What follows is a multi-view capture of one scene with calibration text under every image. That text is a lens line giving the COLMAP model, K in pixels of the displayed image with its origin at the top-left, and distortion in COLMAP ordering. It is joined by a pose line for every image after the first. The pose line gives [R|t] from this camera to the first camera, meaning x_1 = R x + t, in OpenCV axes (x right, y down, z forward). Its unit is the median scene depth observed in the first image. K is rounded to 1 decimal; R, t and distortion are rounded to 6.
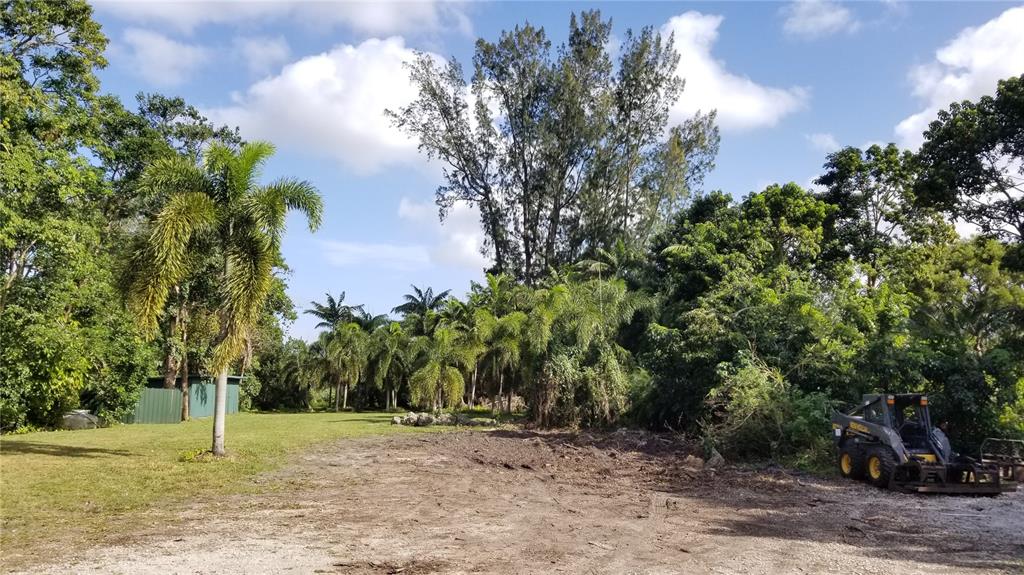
lens RADIAL K [[807.8, 0, 512.0], [0, 807.8, 287.5], [0, 0, 1]] dist [0.135500, -0.238786]
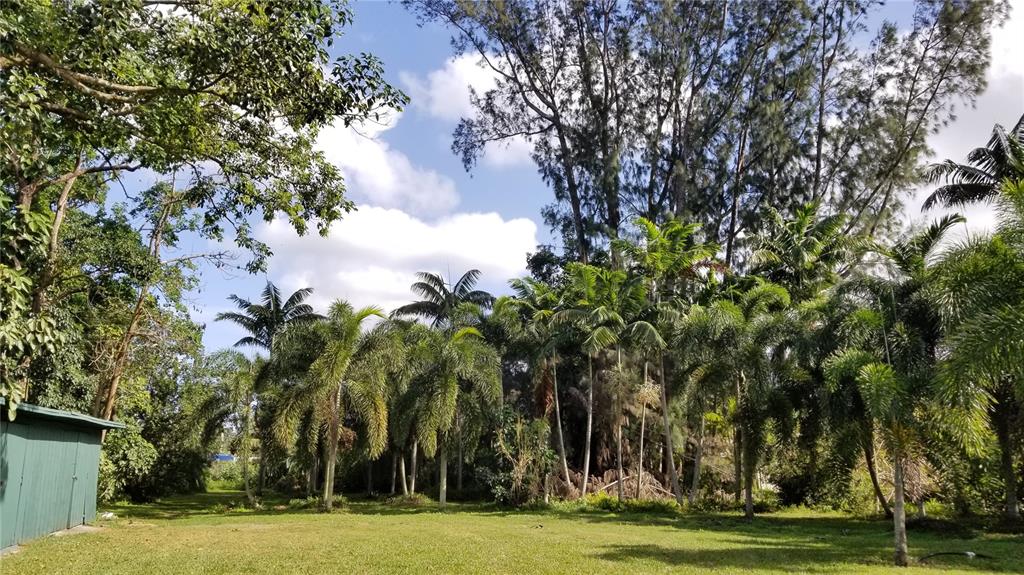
lens RADIAL K [[789.7, 0, 472.3], [0, 789.7, 268.2], [0, 0, 1]] dist [0.000263, -0.000063]
pose [[0.988586, 0.018516, 0.149514, -0.294372], [-0.000433, 0.992764, -0.120082, 0.106989], [-0.150656, 0.118646, 0.981441, 0.805886]]
